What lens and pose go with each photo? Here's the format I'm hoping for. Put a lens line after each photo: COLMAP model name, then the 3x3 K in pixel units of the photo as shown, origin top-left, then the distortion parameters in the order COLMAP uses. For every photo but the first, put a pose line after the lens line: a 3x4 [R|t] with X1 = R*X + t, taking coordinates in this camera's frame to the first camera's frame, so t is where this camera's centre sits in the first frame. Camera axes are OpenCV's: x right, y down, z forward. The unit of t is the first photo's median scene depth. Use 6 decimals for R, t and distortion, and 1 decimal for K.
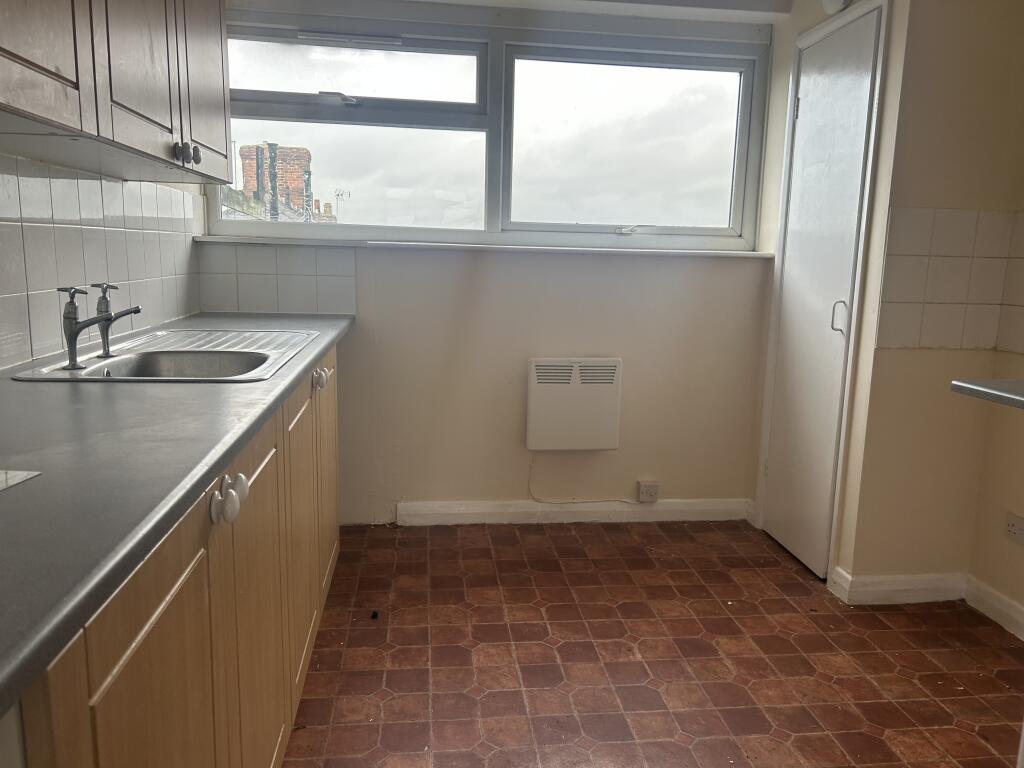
lens RADIAL K [[781.8, 0, 515.5], [0, 781.8, 368.2], [0, 0, 1]] dist [0.091530, -0.079533]
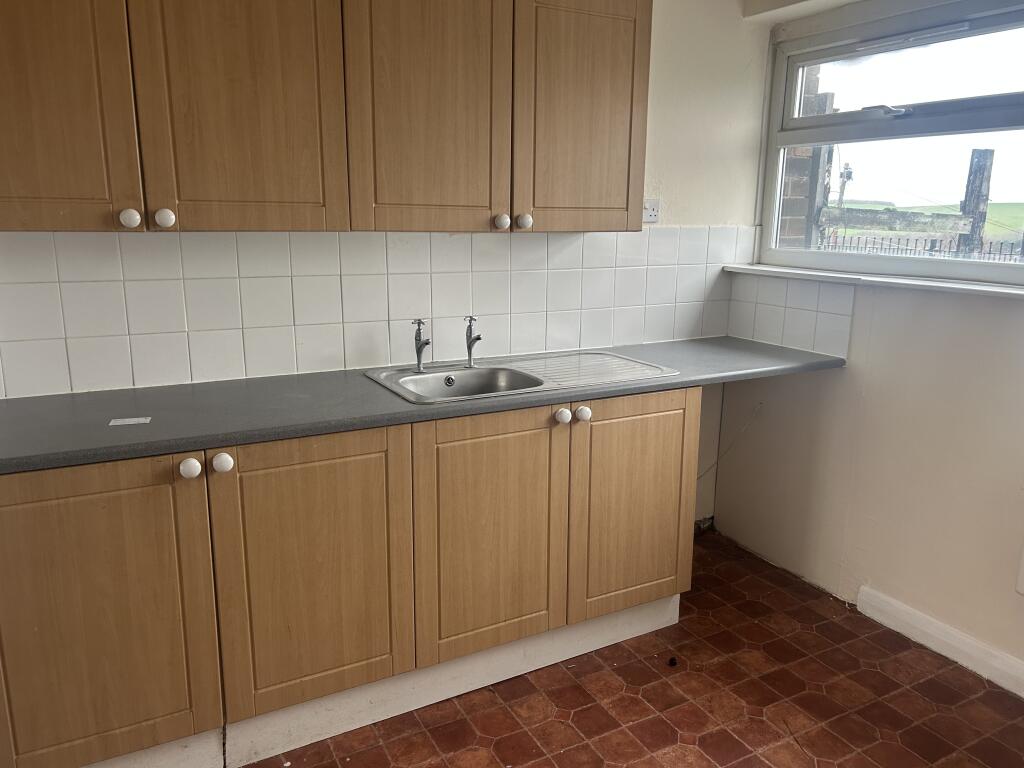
lens RADIAL K [[781.8, 0, 515.5], [0, 781.8, 368.2], [0, 0, 1]] dist [0.091530, -0.079533]
pose [[0.380904, 0.167054, -0.909398, 0.537172], [-0.139238, 0.982691, 0.122197, -0.132995], [0.914070, 0.080077, 0.397571, 0.354787]]
